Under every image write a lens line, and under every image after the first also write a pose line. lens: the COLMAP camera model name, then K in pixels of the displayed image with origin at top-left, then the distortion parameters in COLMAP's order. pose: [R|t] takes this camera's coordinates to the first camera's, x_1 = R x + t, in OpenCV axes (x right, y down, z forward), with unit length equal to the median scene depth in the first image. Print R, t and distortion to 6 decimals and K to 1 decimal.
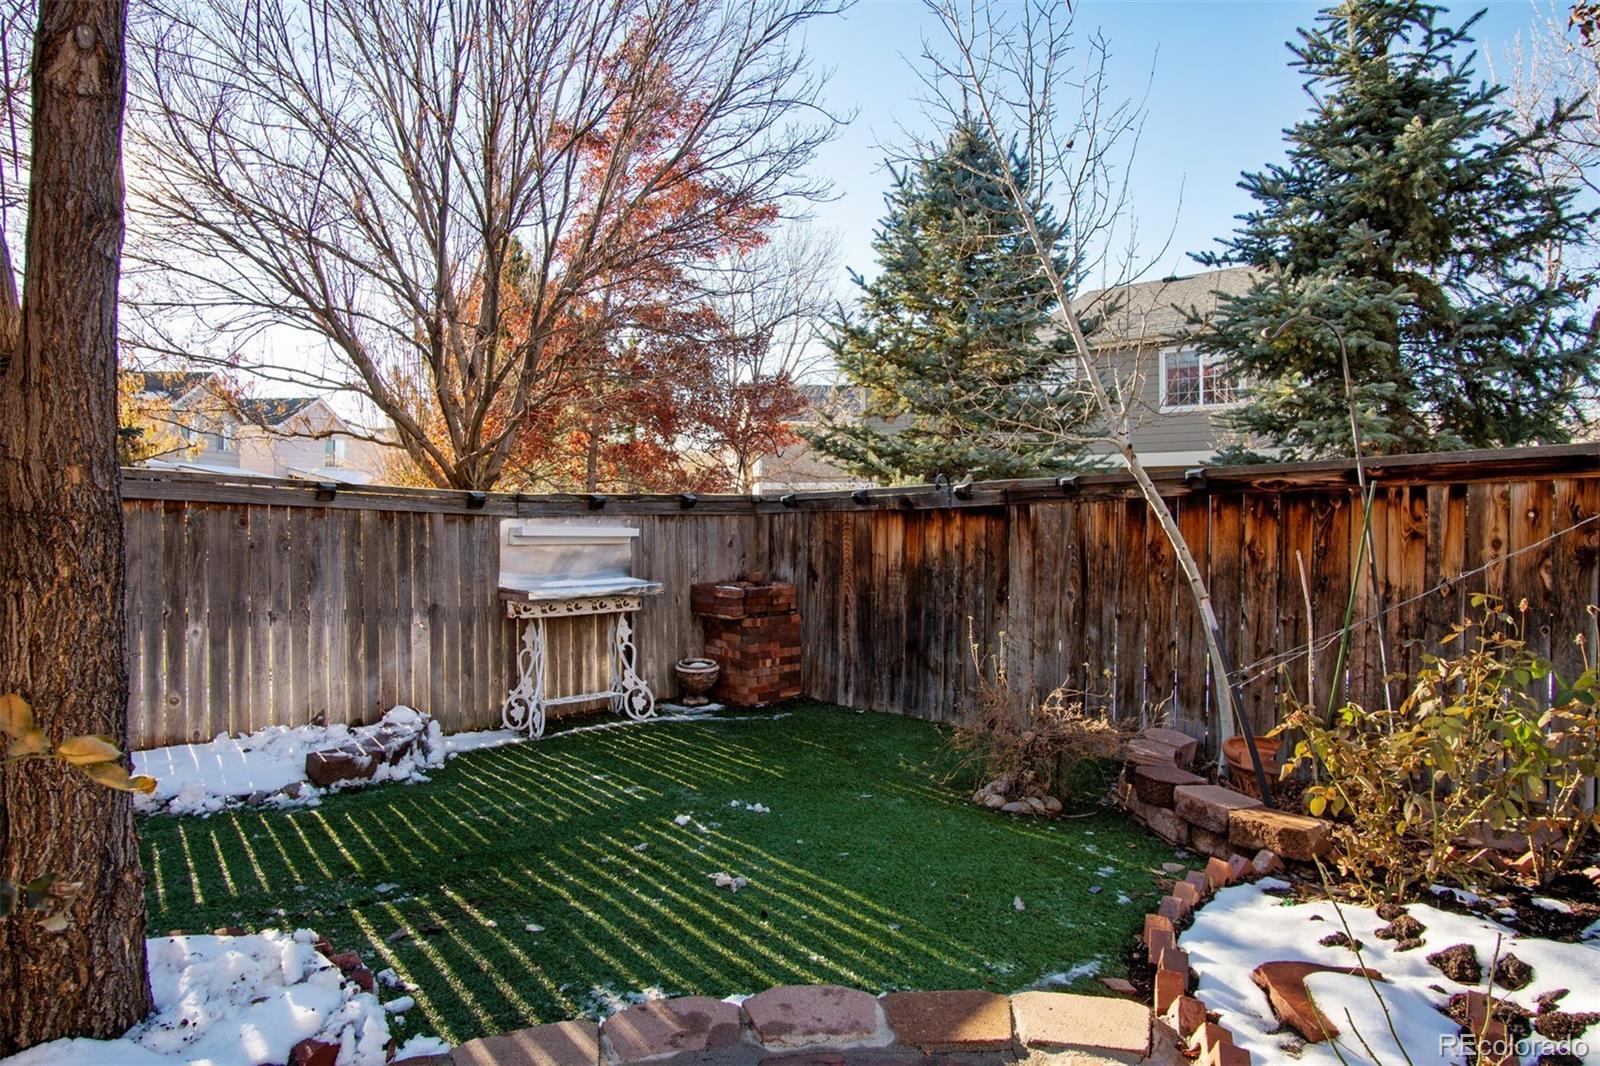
lens RADIAL K [[864.3, 0, 797.7], [0, 864.3, 509.3], [0, 0, 1]] dist [-0.013172, -0.000437]
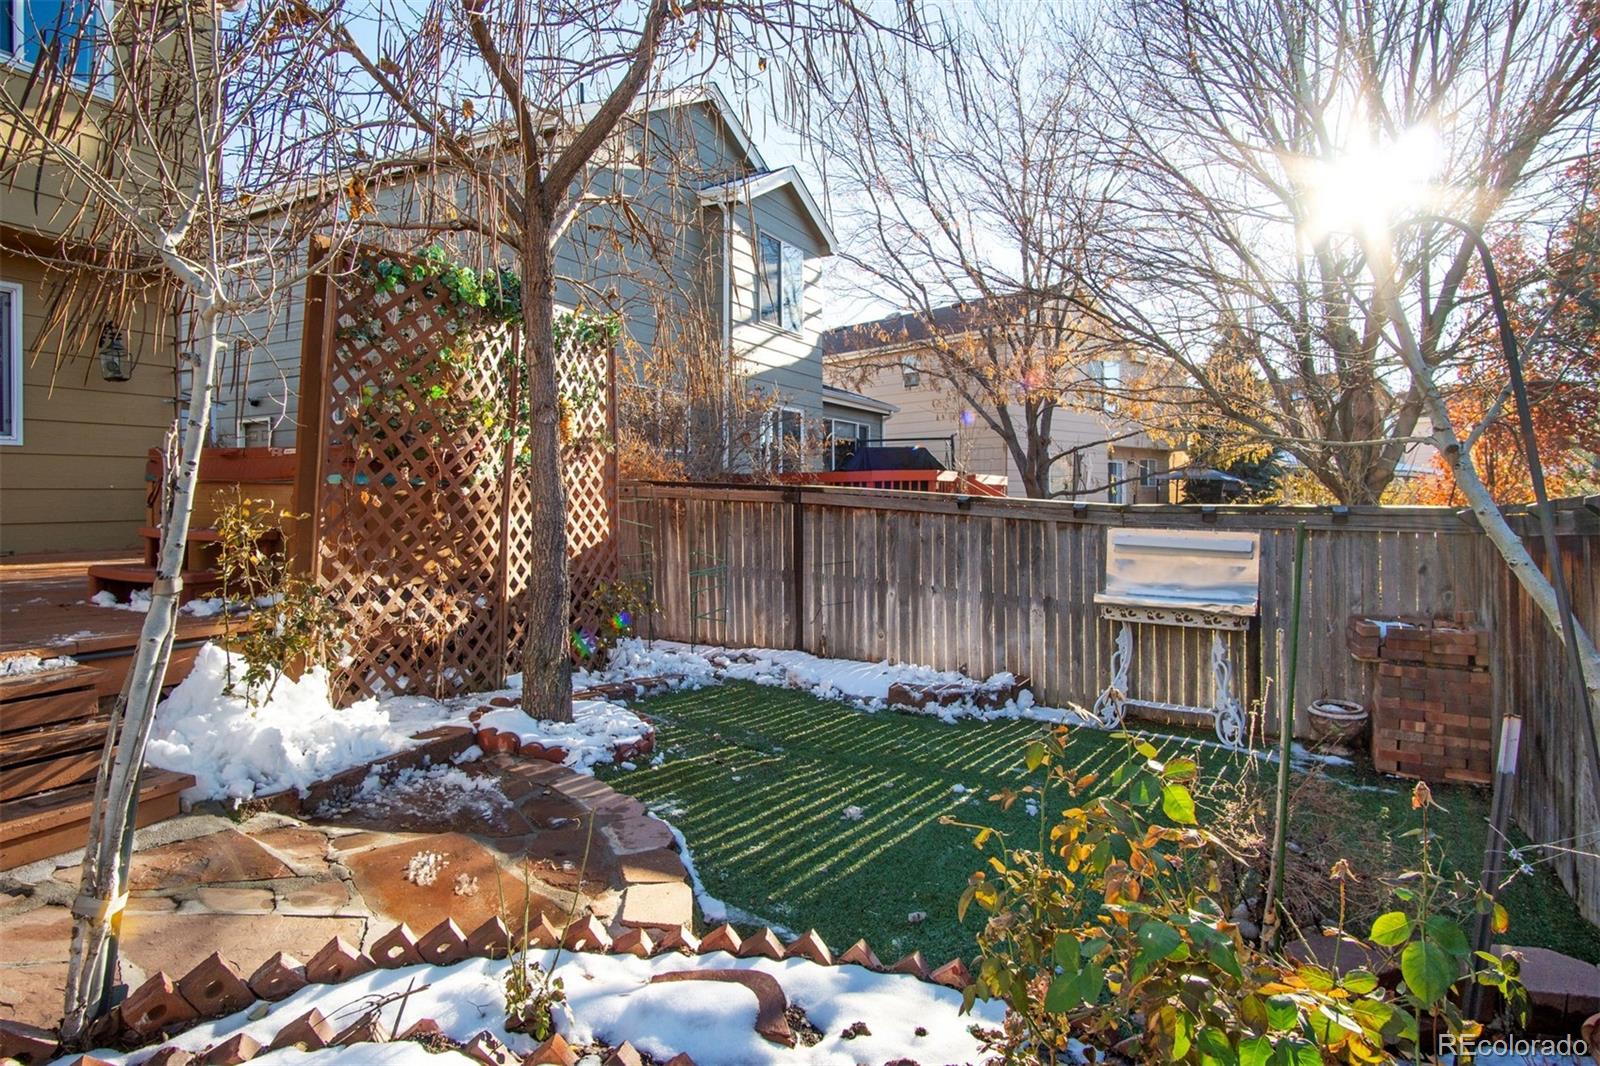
lens RADIAL K [[864.3, 0, 797.7], [0, 864.3, 509.3], [0, 0, 1]] dist [-0.013172, -0.000437]
pose [[0.334948, 0.012106, -0.942159, 0.622530], [-0.014506, 0.999865, 0.007691, -0.017110], [0.942125, 0.011091, 0.335078, 0.277771]]
